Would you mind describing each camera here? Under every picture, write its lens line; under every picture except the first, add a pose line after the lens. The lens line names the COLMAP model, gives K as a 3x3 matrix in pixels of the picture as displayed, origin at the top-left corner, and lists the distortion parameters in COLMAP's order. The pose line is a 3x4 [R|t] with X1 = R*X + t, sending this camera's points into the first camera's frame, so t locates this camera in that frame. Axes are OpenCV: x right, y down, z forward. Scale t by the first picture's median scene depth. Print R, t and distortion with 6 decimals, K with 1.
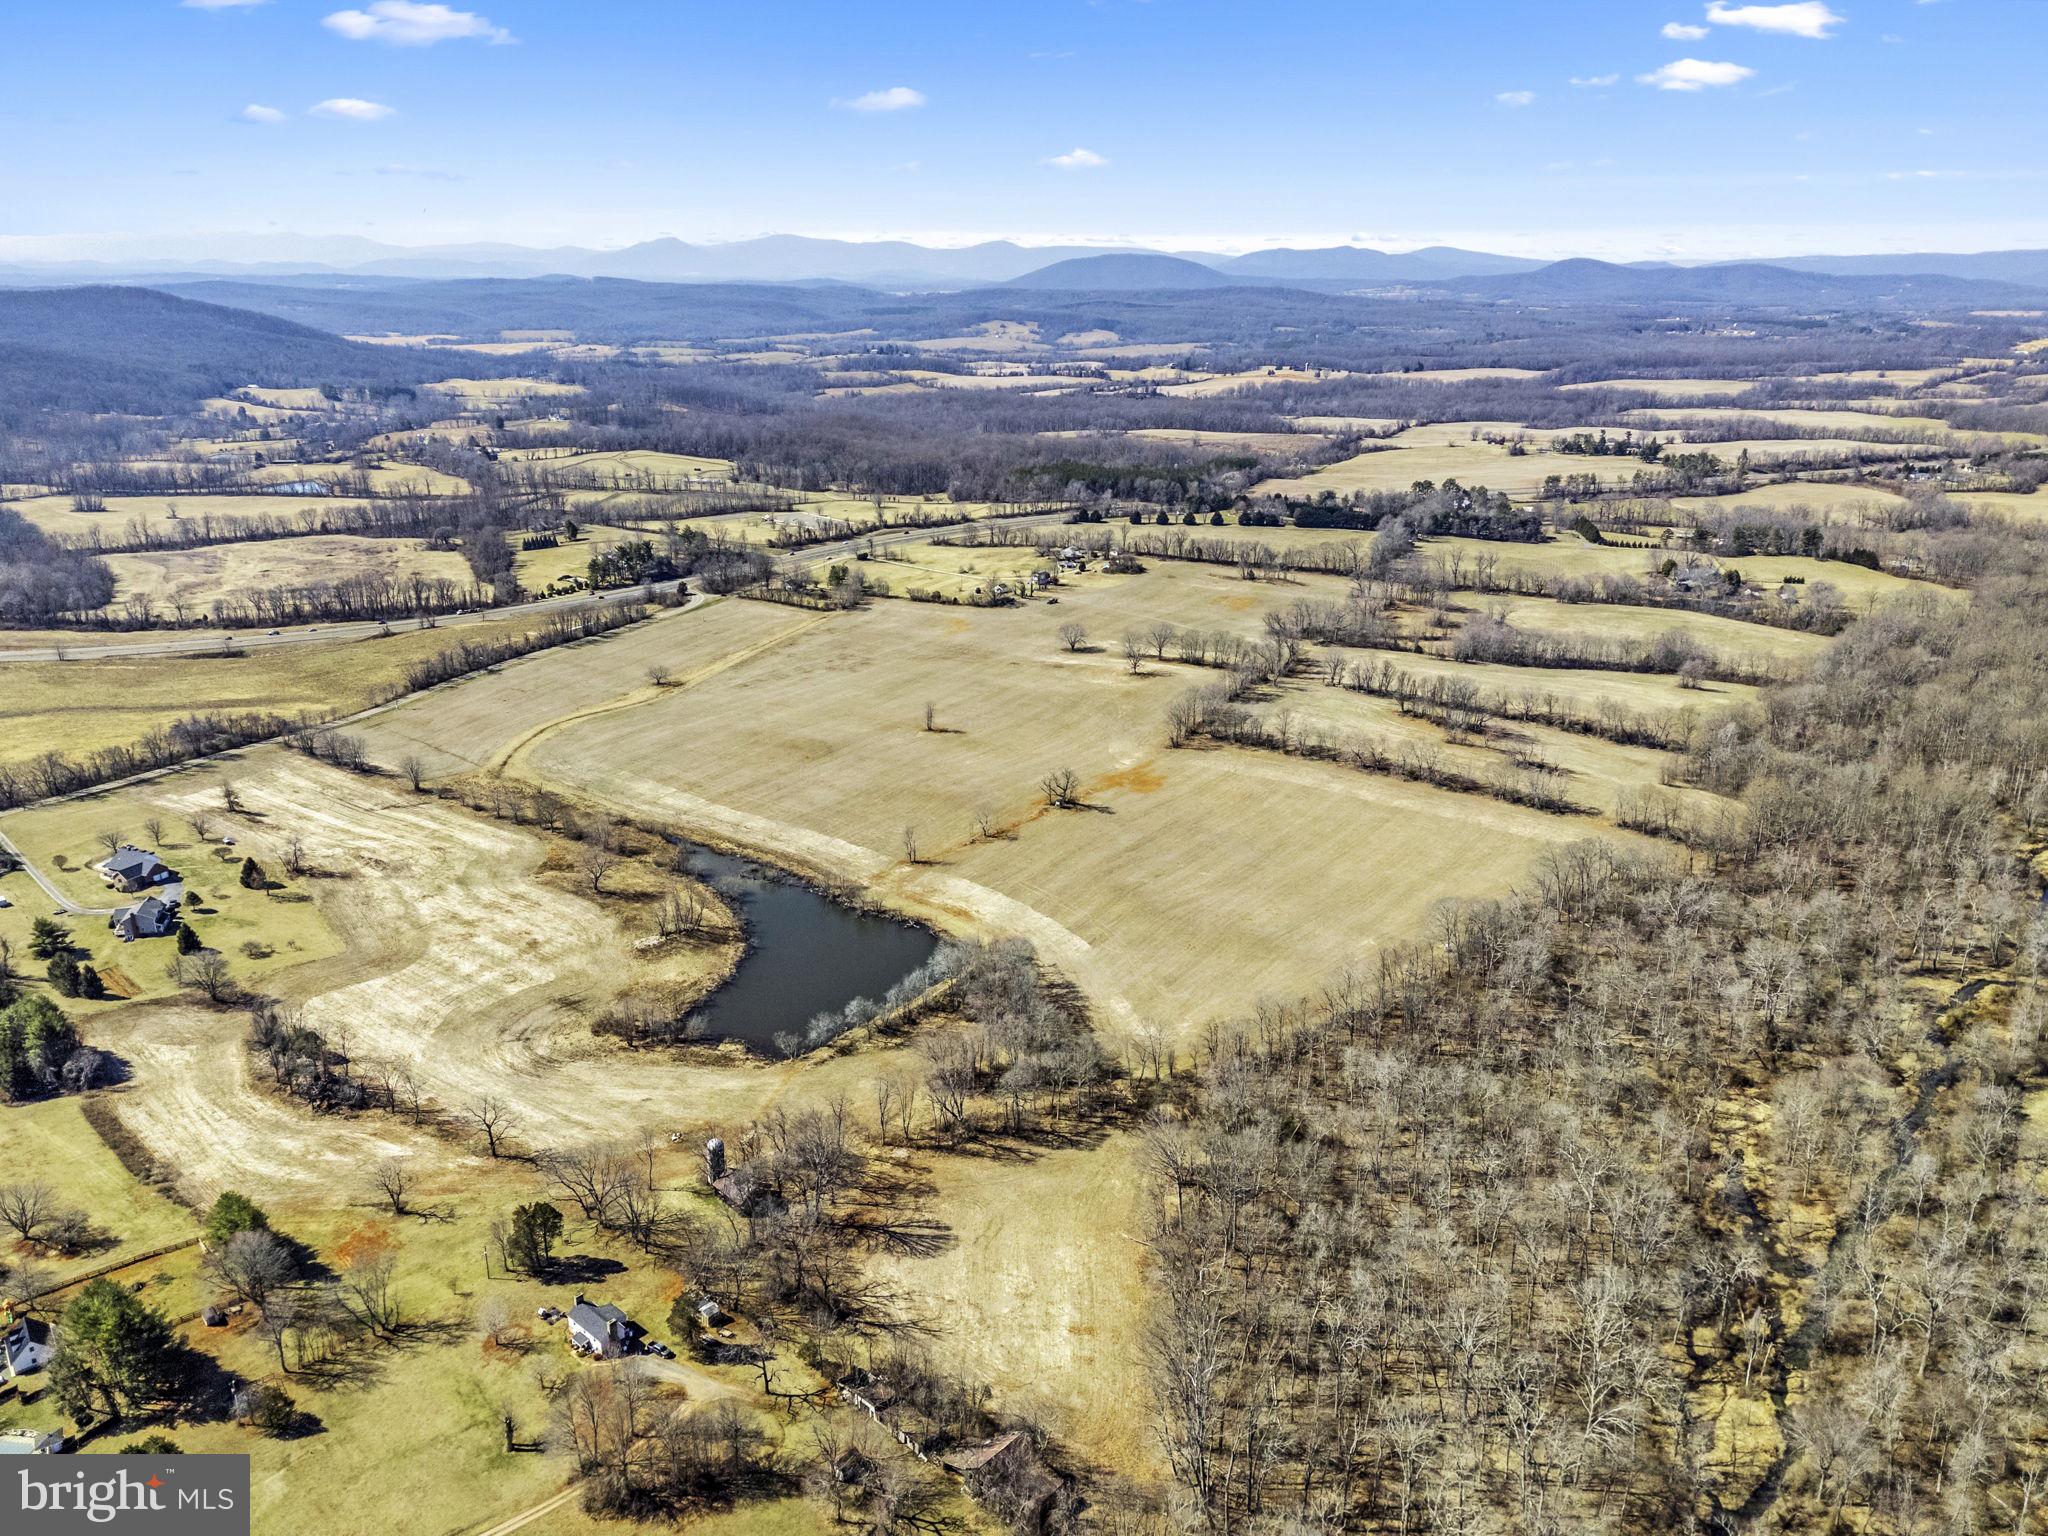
lens RADIAL K [[1506.8, 0, 1024.4], [0, 1506.8, 742.7], [0, 0, 1]] dist [0.093017, -0.106409]
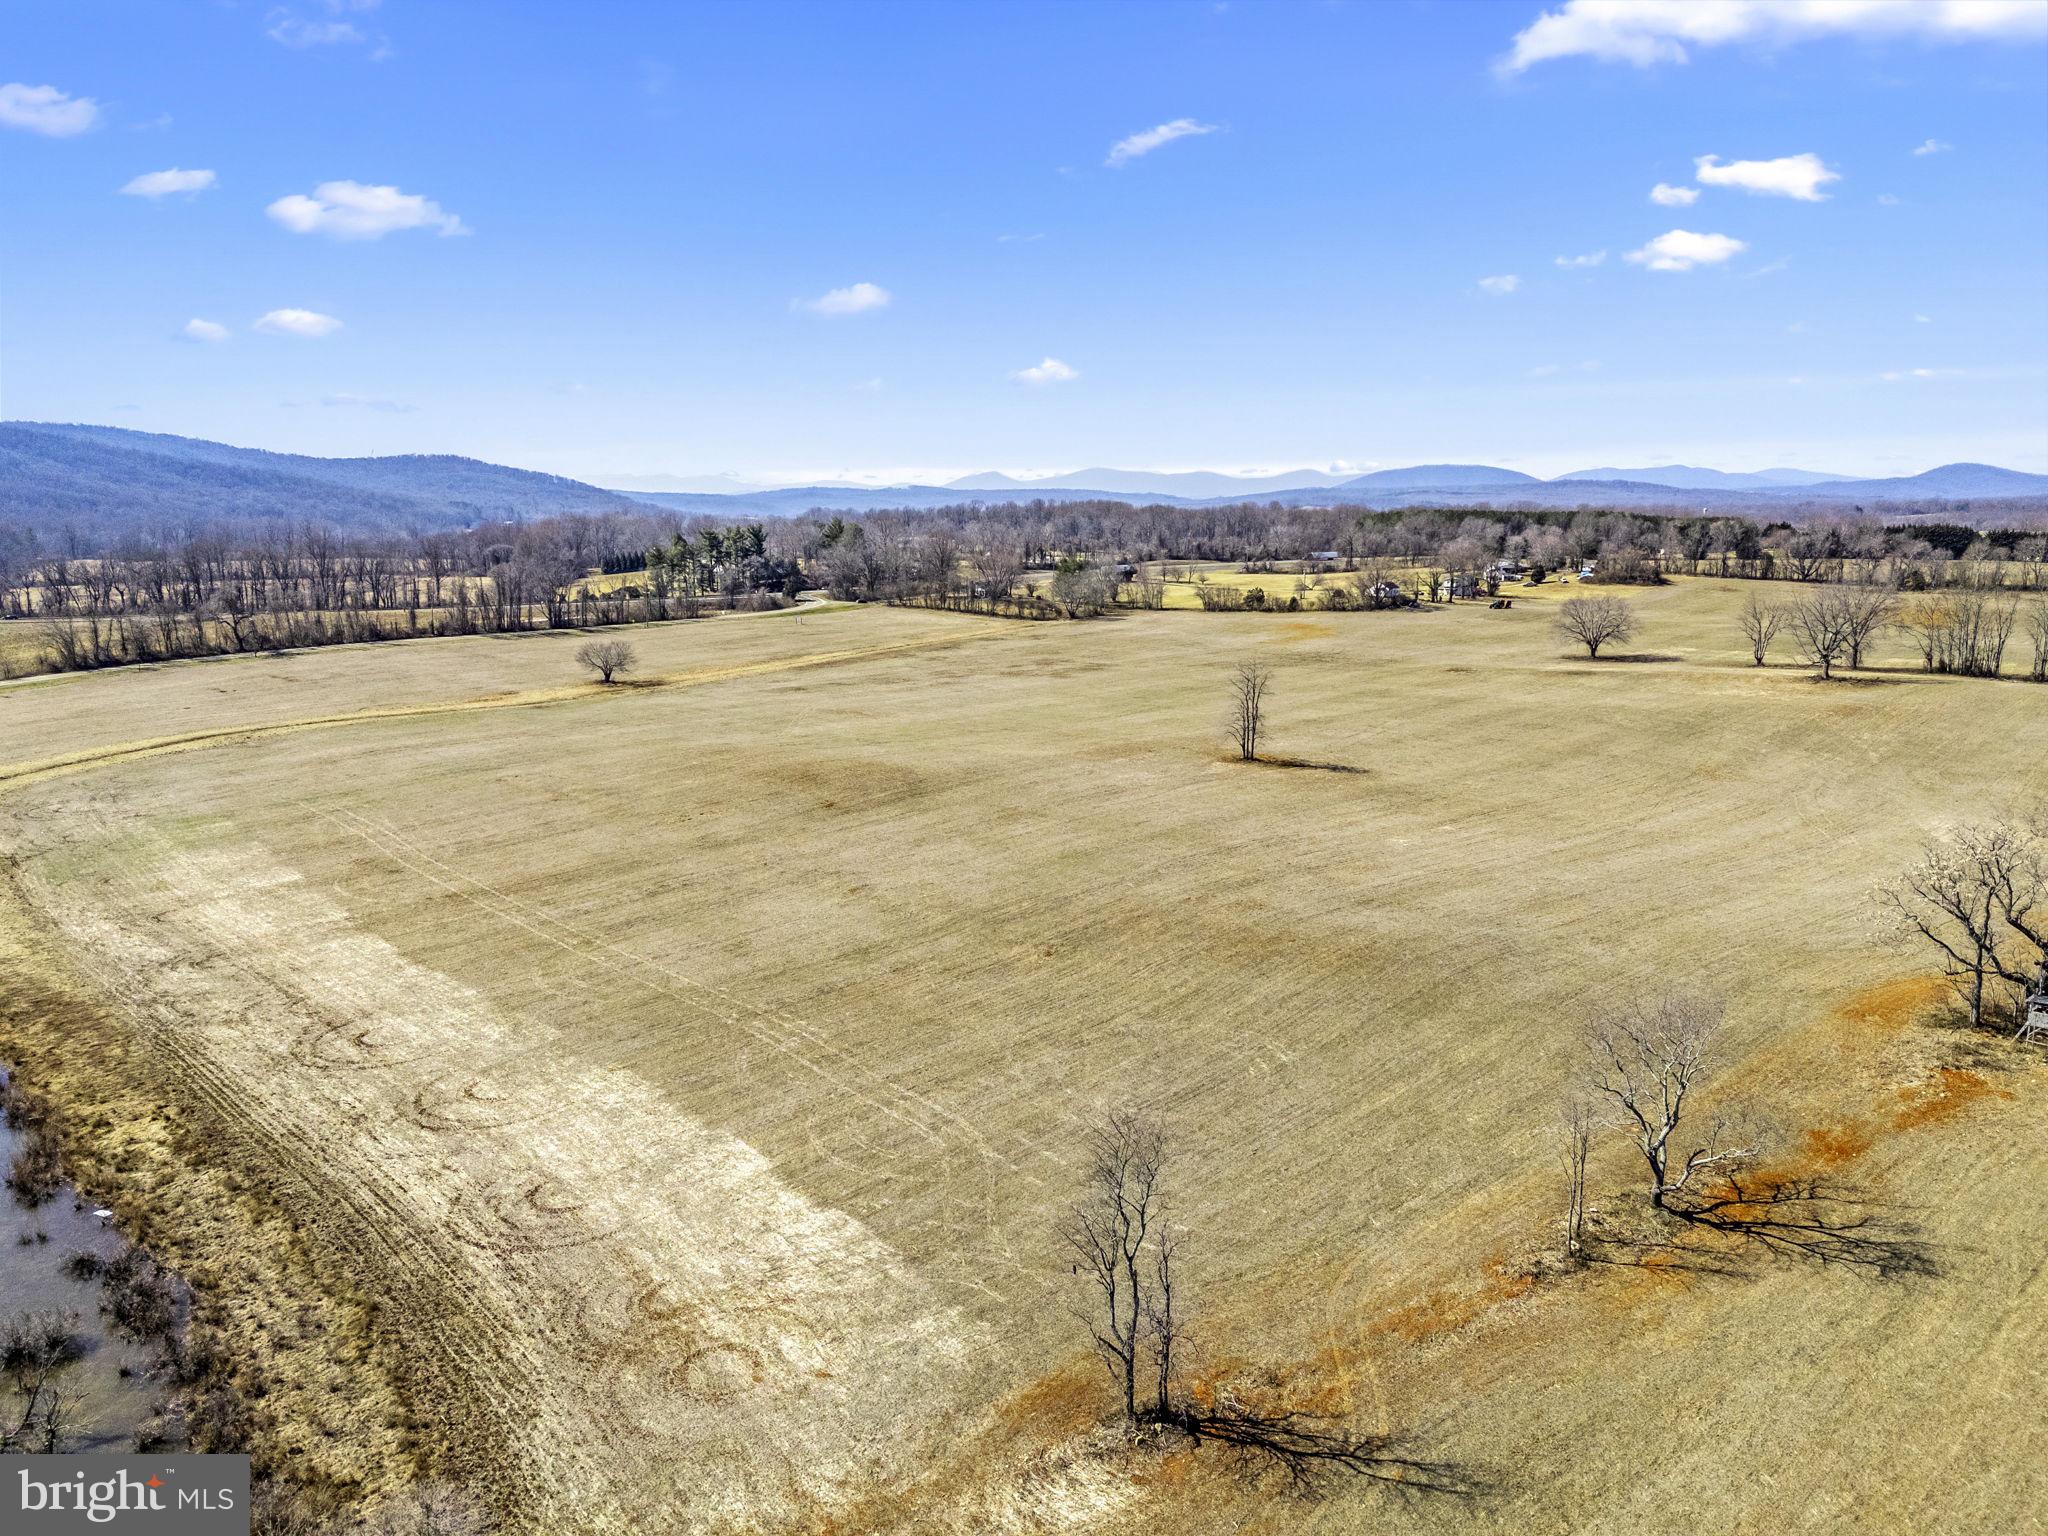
lens RADIAL K [[1506.8, 0, 1024.4], [0, 1506.8, 742.7], [0, 0, 1]] dist [0.093017, -0.106409]
pose [[0.980923, 0.030045, -0.192060, -0.041172], [-0.056895, 0.989094, -0.135853, 0.028105], [0.185883, 0.144188, 0.971935, 0.581448]]
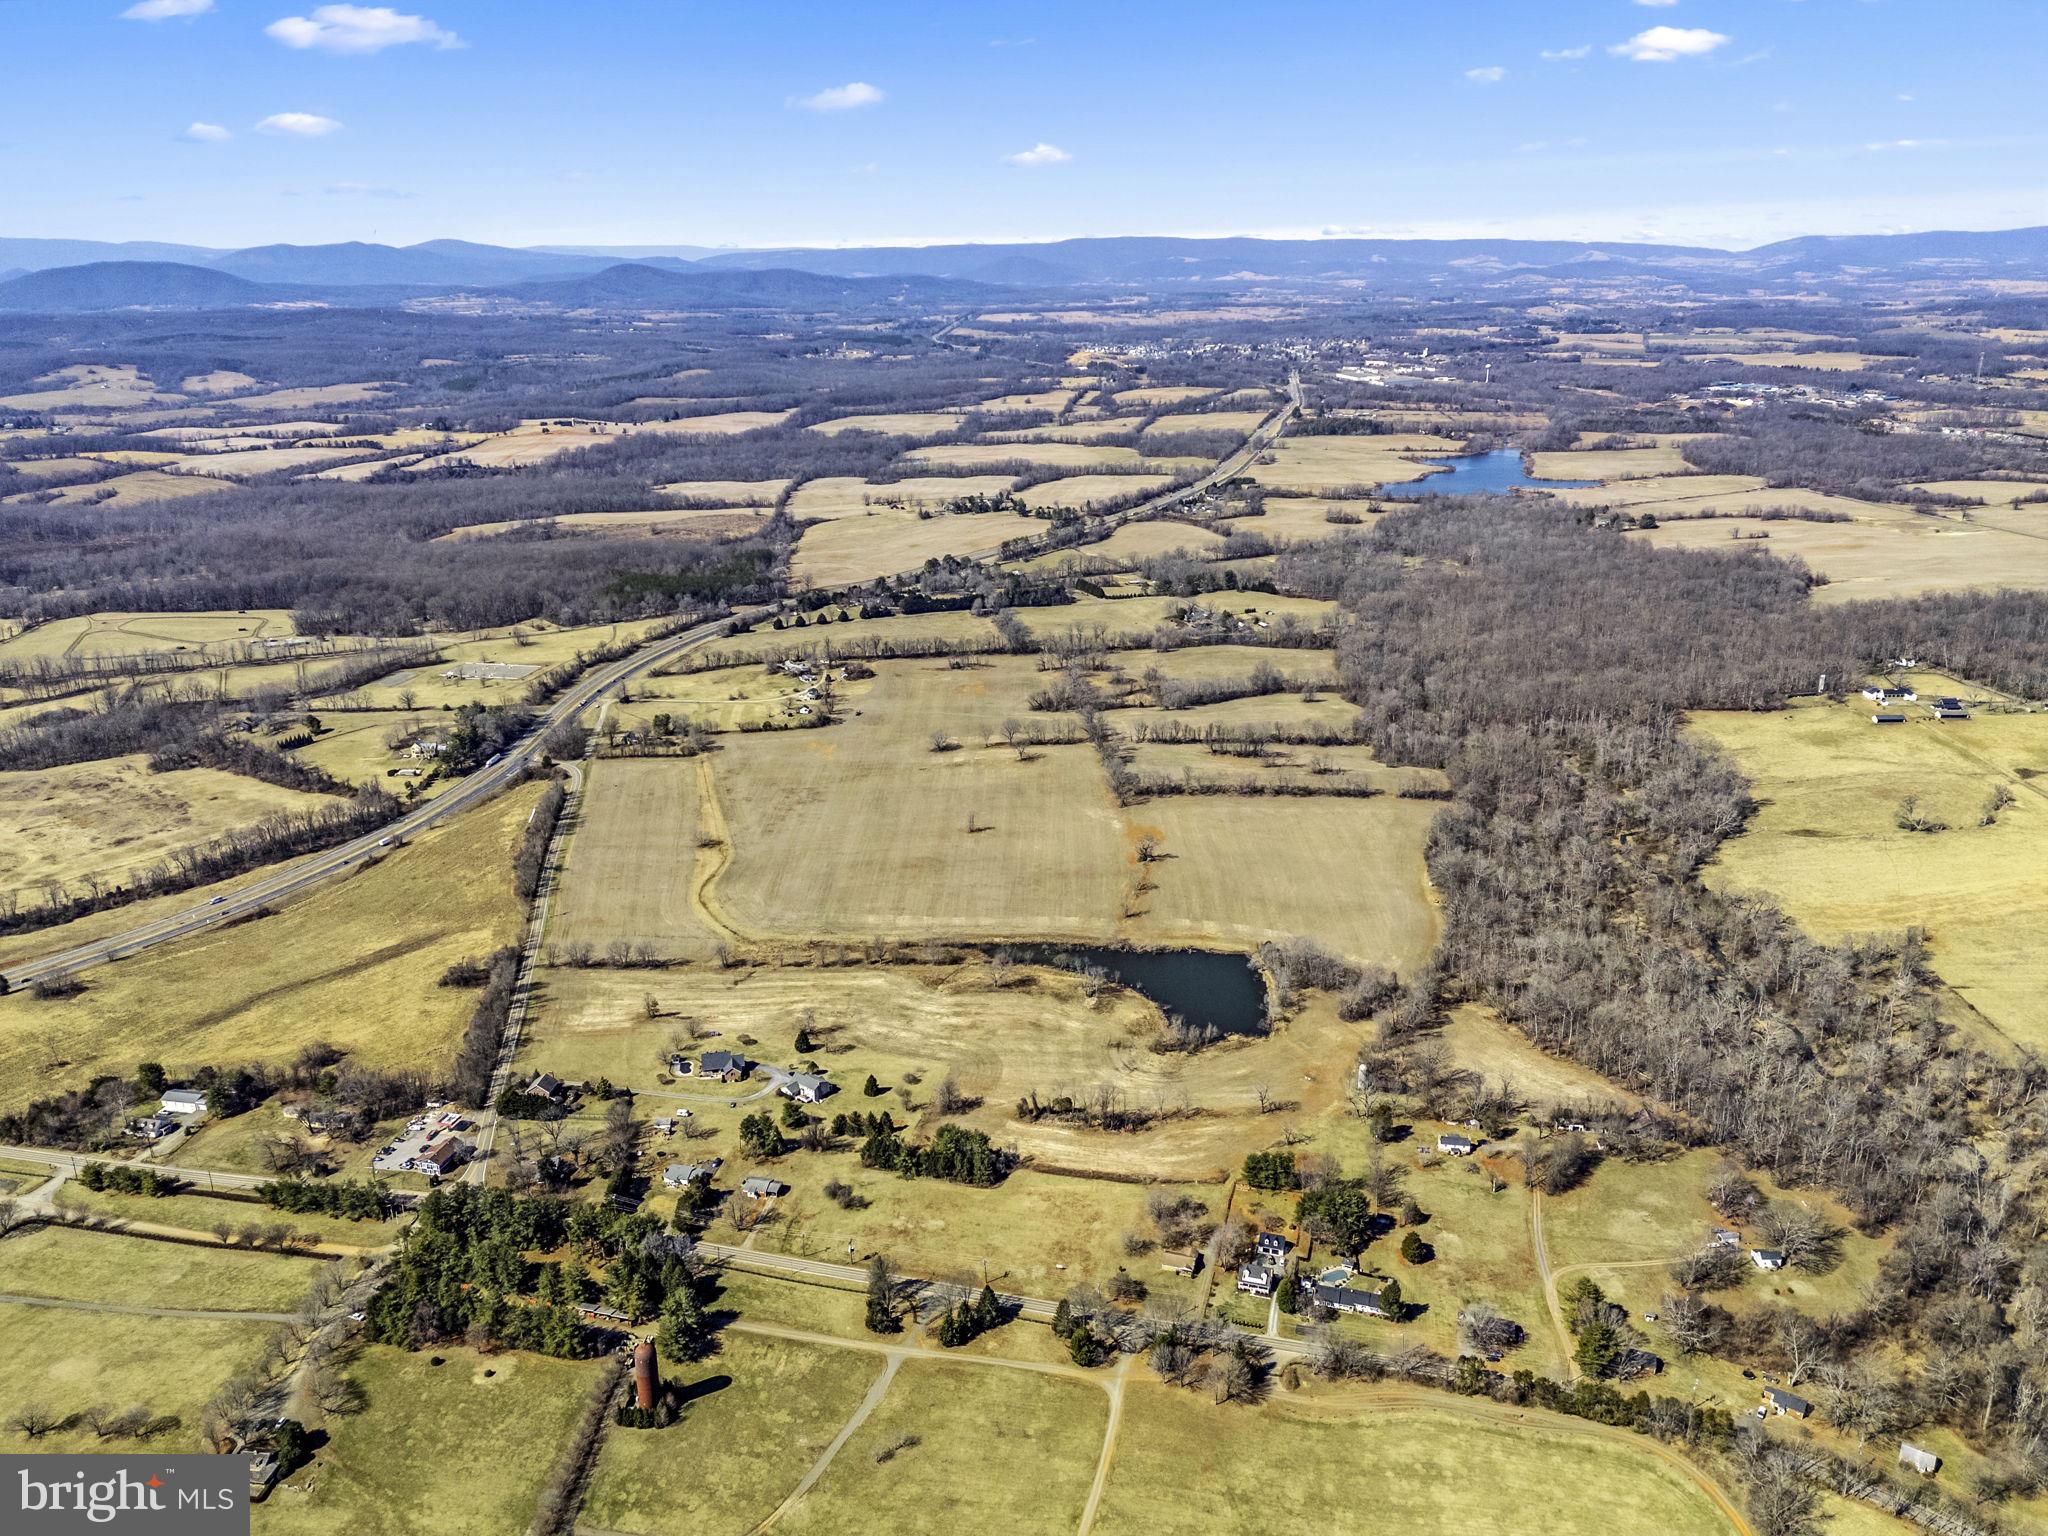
lens RADIAL K [[1506.8, 0, 1024.4], [0, 1506.8, 742.7], [0, 0, 1]] dist [0.093017, -0.106409]
pose [[0.819431, -0.191006, 0.540416, -0.639962], [0.186872, 0.980353, 0.063146, -0.141299], [-0.541859, 0.049245, 0.839025, -0.162164]]
